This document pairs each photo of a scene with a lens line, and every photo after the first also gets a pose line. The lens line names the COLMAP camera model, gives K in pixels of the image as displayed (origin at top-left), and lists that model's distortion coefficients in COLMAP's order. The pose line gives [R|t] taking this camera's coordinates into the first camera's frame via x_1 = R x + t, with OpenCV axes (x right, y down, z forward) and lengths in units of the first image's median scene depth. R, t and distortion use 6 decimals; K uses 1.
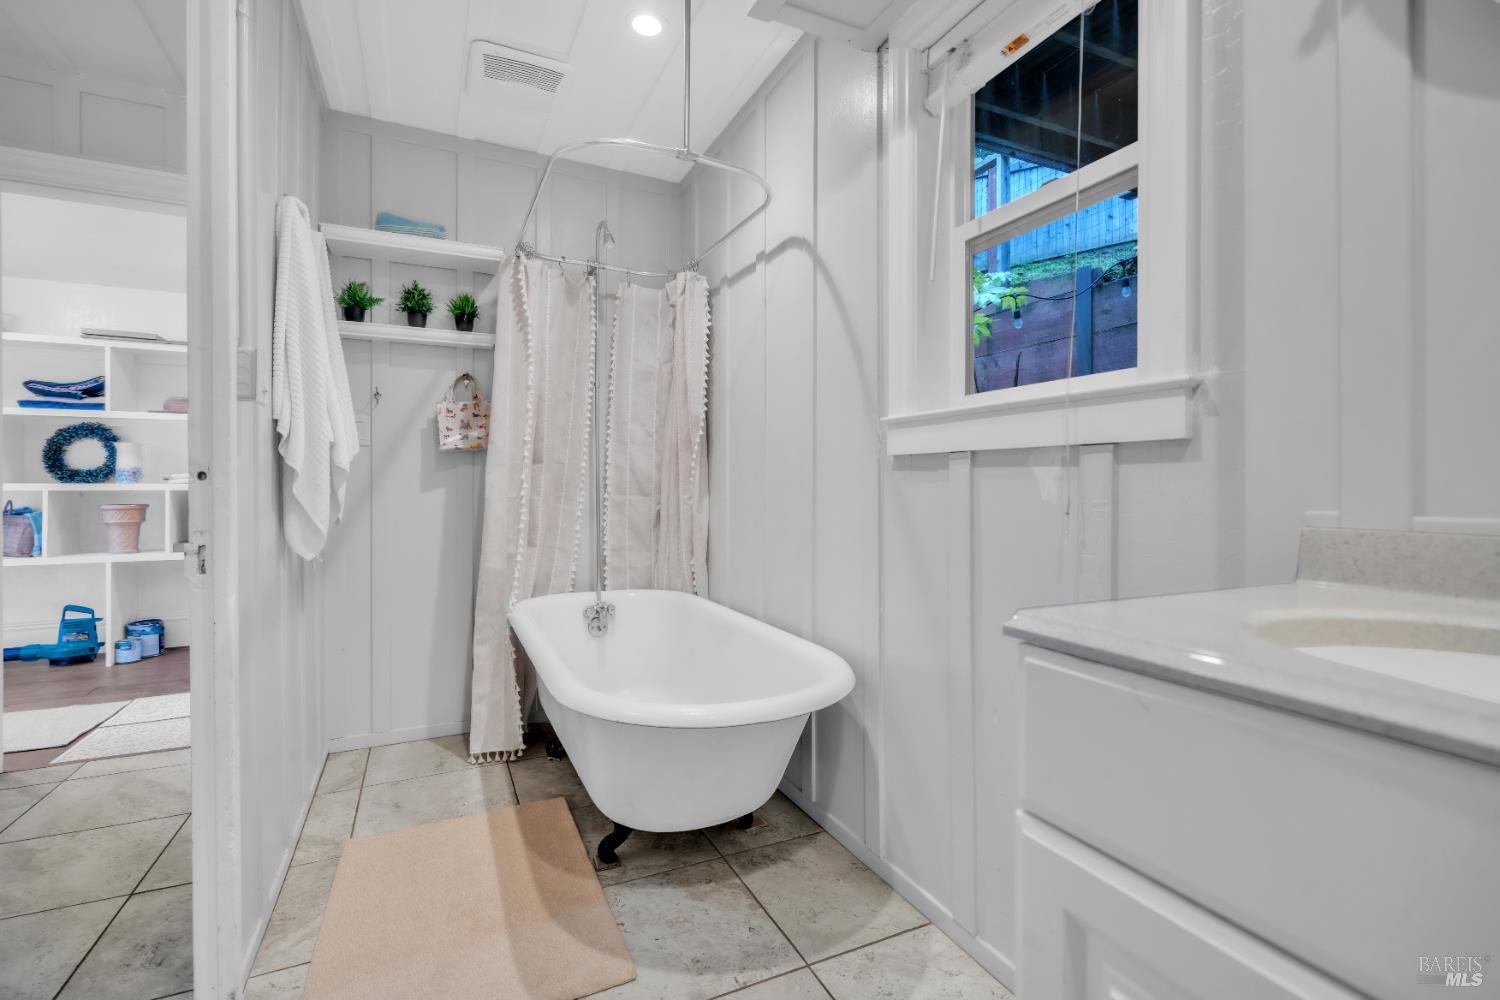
lens RADIAL K [[678.6, 0, 744.4], [0, 678.6, 477.5], [0, 0, 1]] dist [-0.001077, 0.001094]
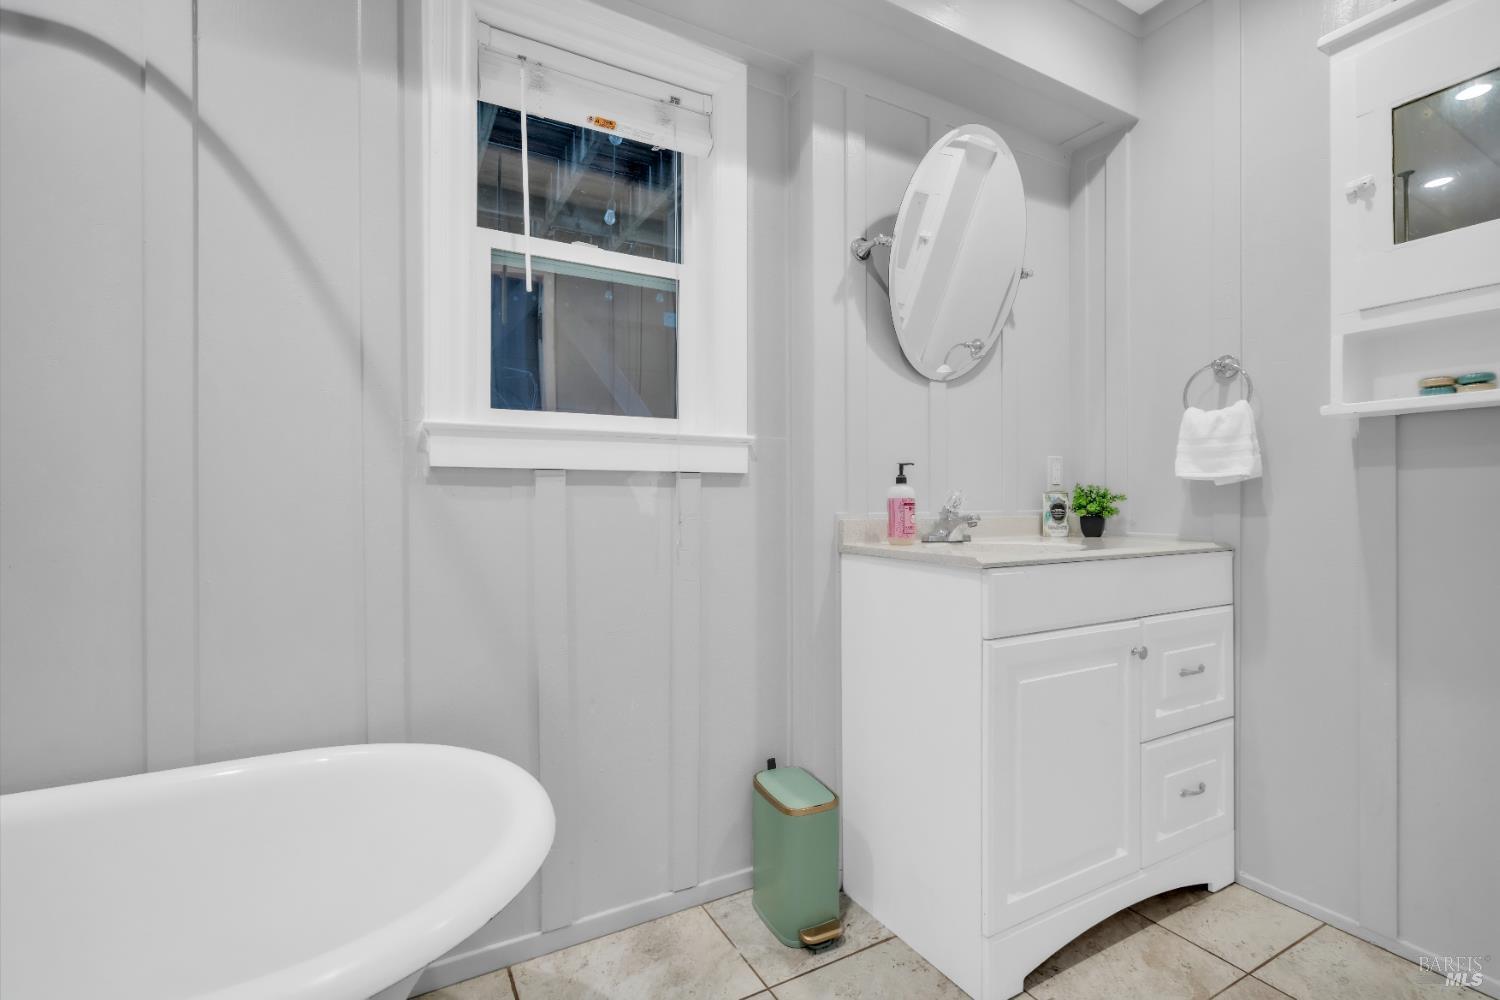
lens RADIAL K [[678.6, 0, 748.6], [0, 678.6, 503.9], [0, 0, 1]] dist [-0.001077, 0.001094]
pose [[-0.070035, 0.000992, 0.997544, -0.766126], [-0.003813, 0.999992, -0.001262, 0.015461], [-0.997537, -0.003892, -0.070031, 0.820556]]
